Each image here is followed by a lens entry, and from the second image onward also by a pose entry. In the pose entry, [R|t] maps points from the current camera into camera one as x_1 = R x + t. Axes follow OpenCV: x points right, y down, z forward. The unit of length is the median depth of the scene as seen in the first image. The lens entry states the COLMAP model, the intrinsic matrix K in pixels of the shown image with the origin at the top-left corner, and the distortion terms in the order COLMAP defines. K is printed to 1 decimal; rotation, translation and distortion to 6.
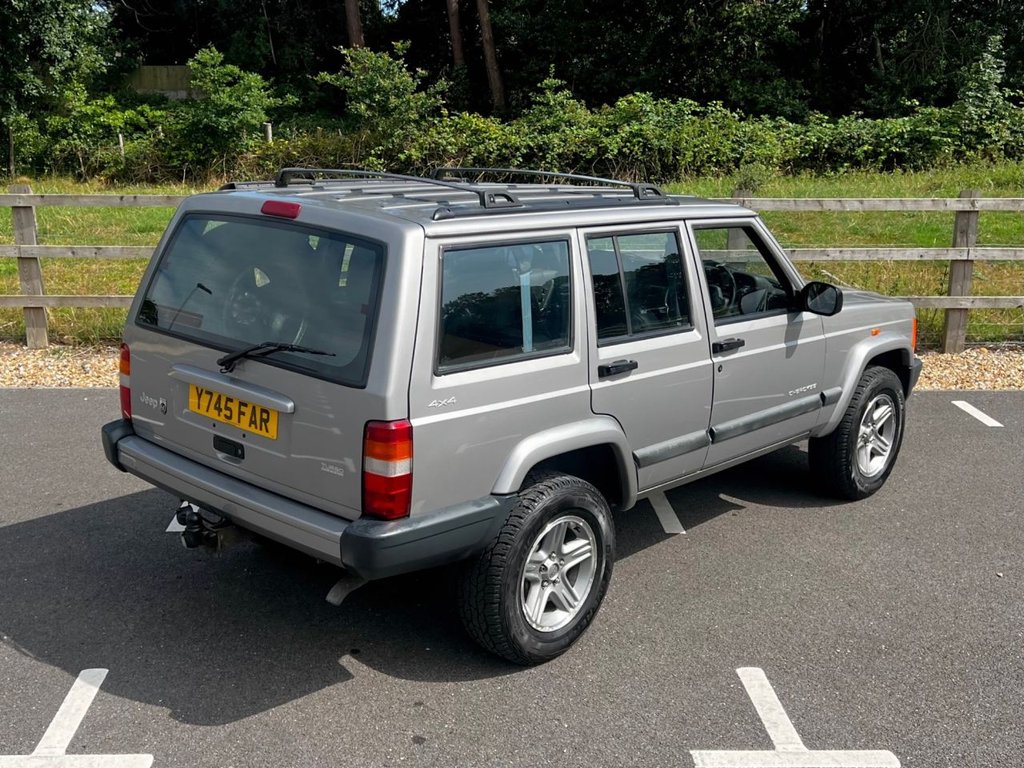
lens RADIAL K [[1124.9, 0, 482.9], [0, 1124.9, 397.0], [0, 0, 1]] dist [0.042540, -0.061069]
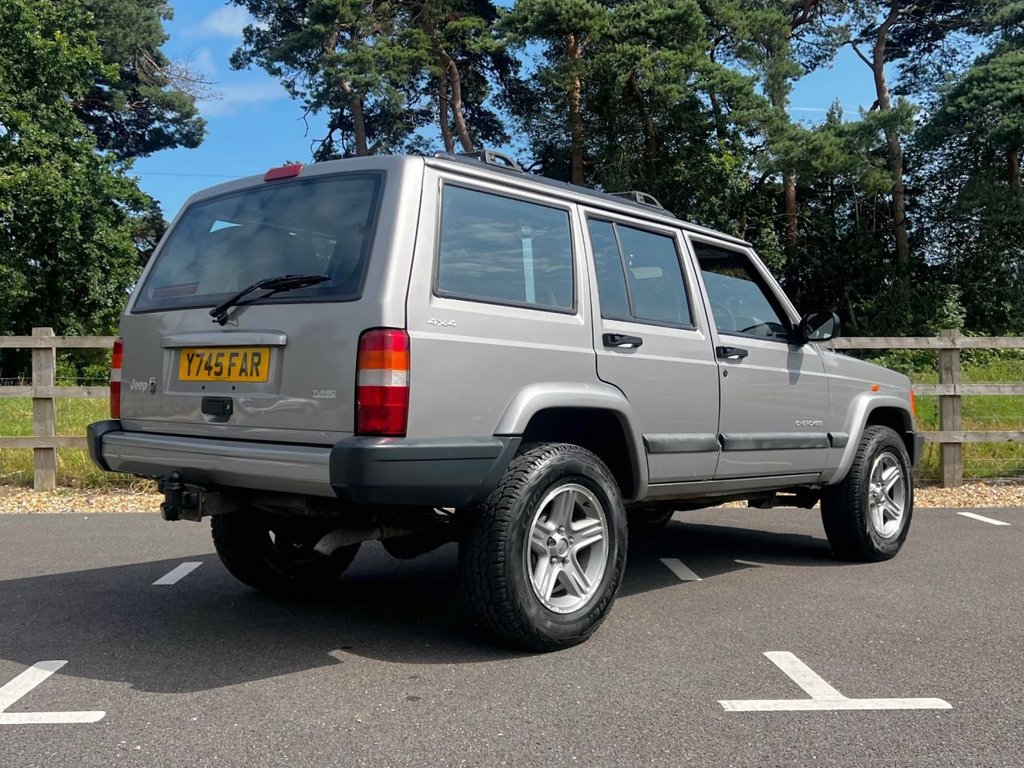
lens RADIAL K [[1072.1, 0, 537.5], [0, 1072.1, 379.6], [0, 0, 1]] dist [0.007784, -0.006264]
pose [[0.999250, -0.009321, 0.037582, 0.009756], [0.018938, 0.964229, -0.264394, 0.250343], [-0.033773, 0.264908, 0.963682, 0.106118]]
